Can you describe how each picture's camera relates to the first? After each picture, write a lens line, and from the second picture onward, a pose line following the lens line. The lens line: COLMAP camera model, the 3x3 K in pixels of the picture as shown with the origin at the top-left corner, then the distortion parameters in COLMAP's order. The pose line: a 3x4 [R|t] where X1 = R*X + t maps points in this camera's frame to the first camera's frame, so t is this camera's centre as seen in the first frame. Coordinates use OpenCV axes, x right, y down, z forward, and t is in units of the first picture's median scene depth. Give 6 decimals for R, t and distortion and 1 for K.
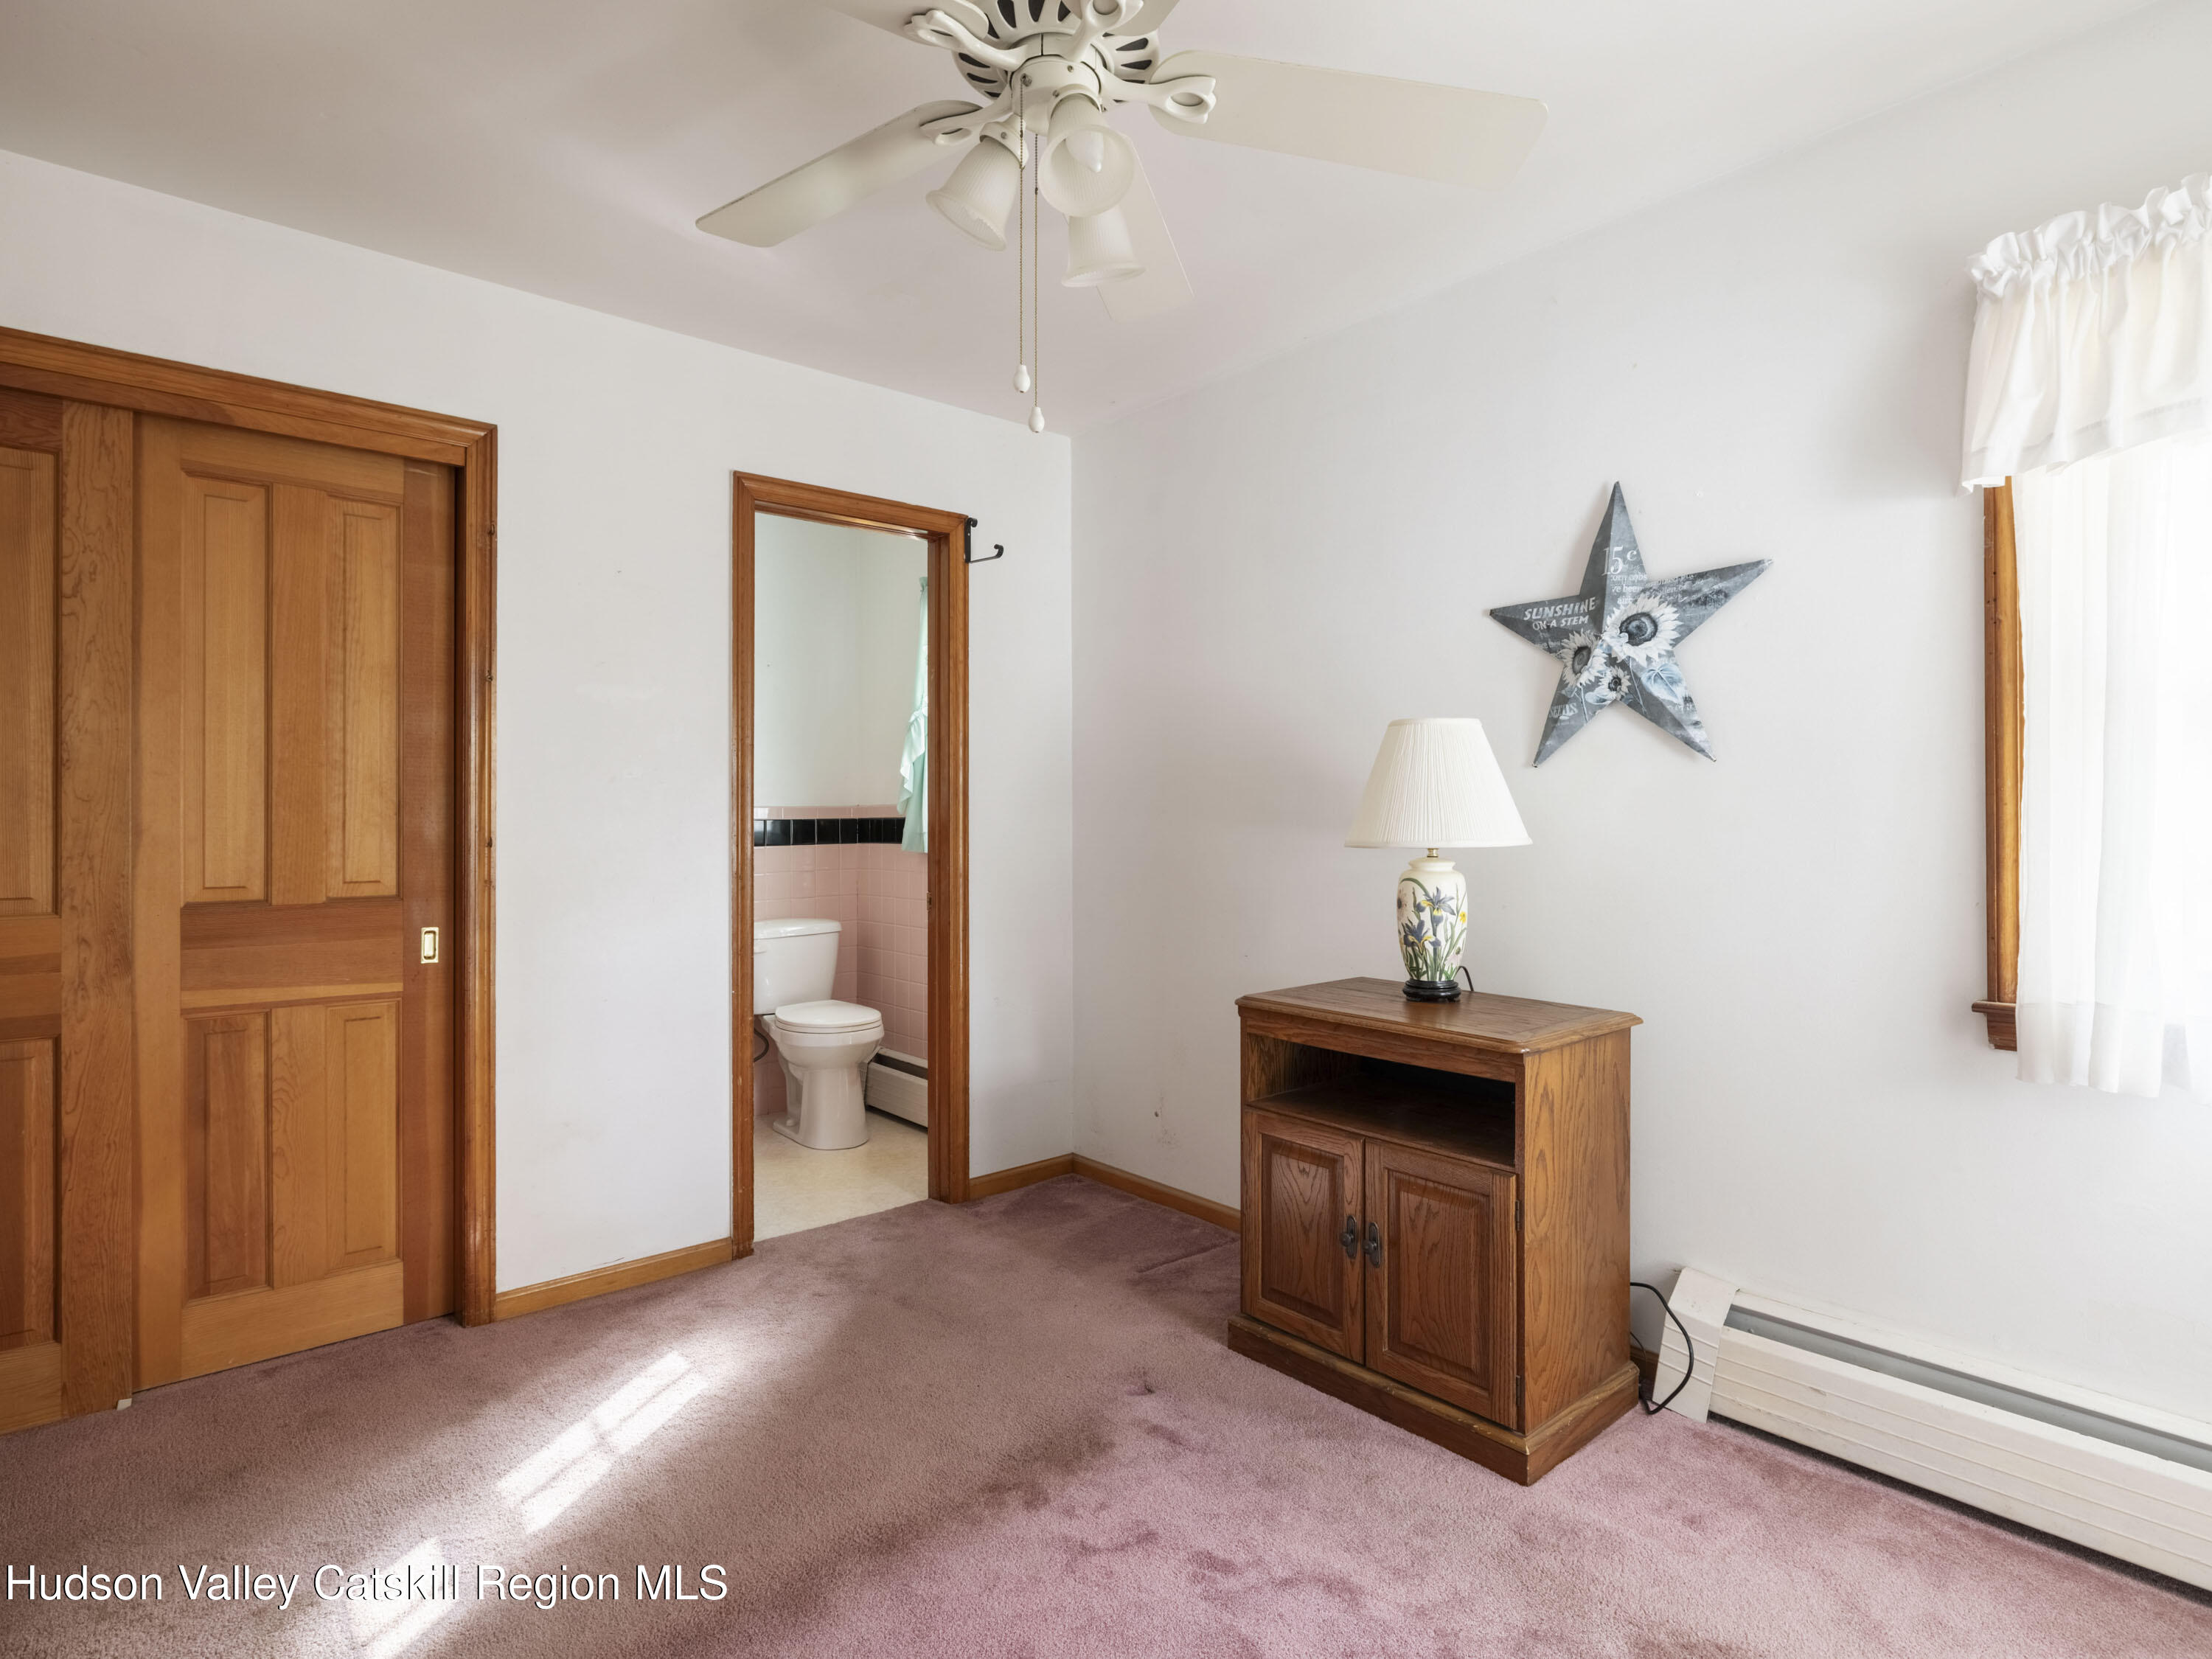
lens RADIAL K [[1156.7, 0, 1101.1], [0, 1156.7, 819.2], [0, 0, 1]] dist [-0.002613, -0.000137]
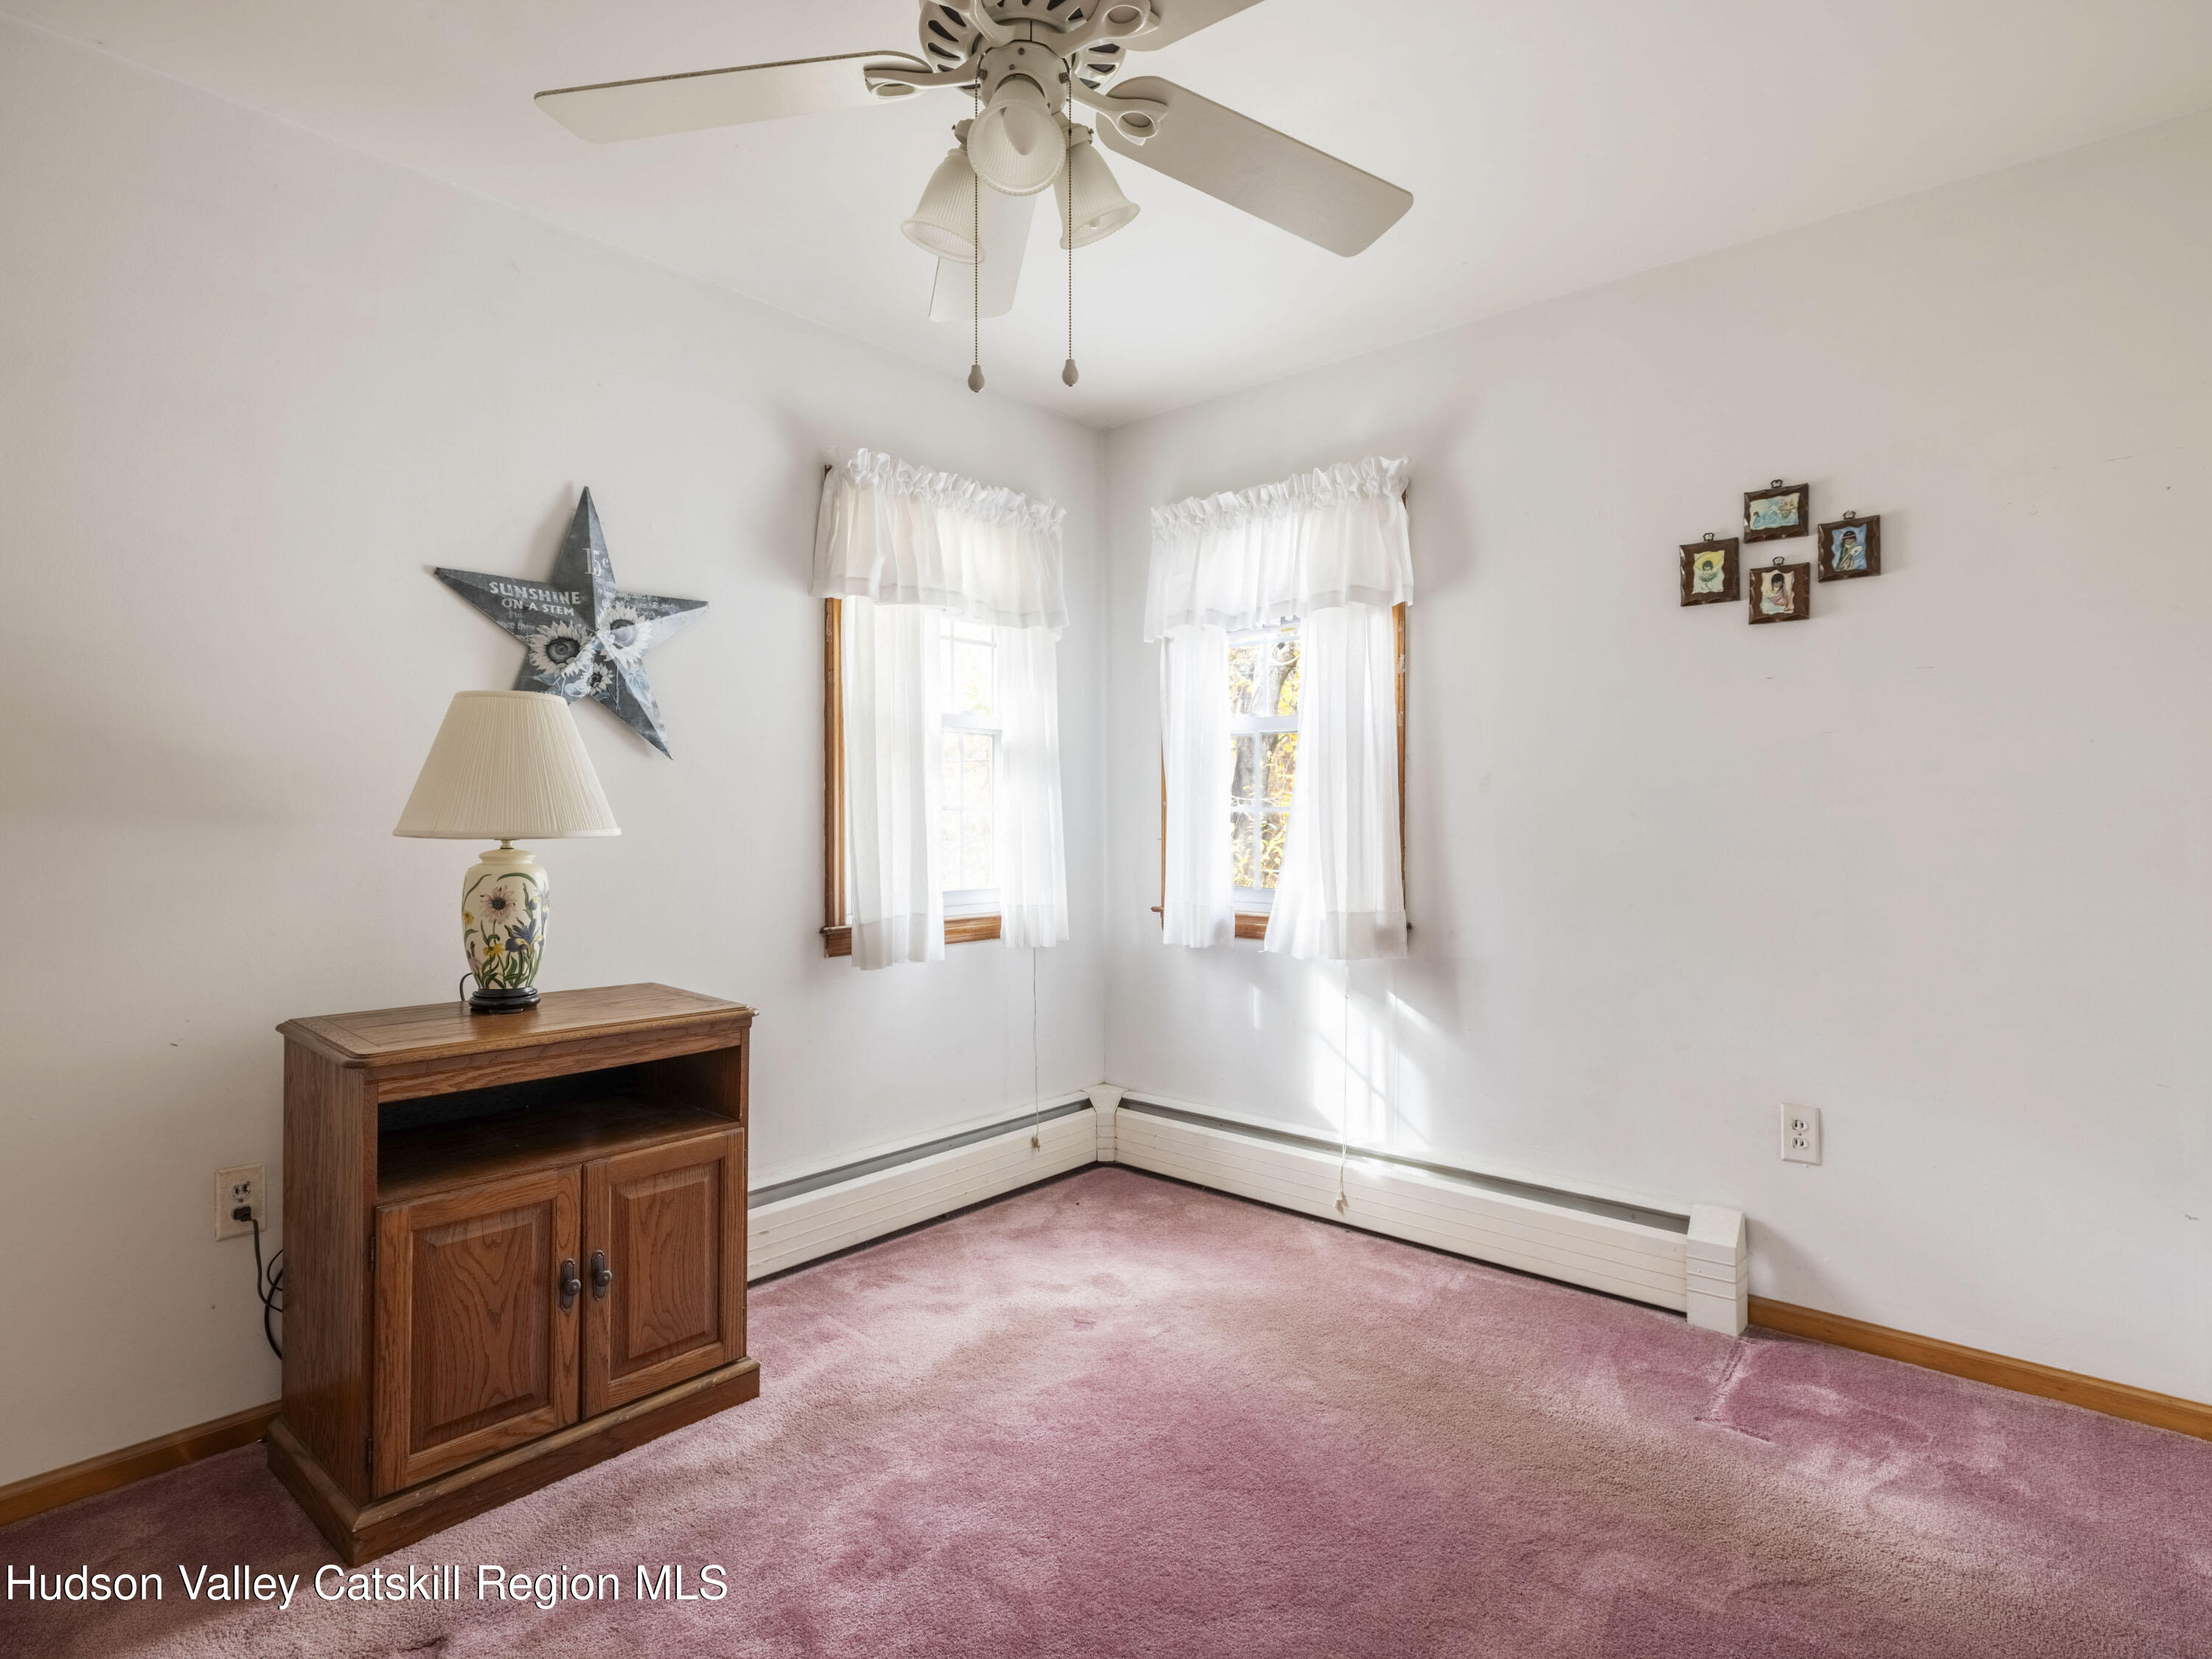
lens RADIAL K [[1156.7, 0, 1101.1], [0, 1156.7, 819.2], [0, 0, 1]] dist [-0.002613, -0.000137]
pose [[-0.138581, -0.000176, 0.990351, -0.675872], [-0.002676, 0.999996, -0.000197, 0.009516], [-0.990347, -0.002678, -0.138581, 0.697350]]
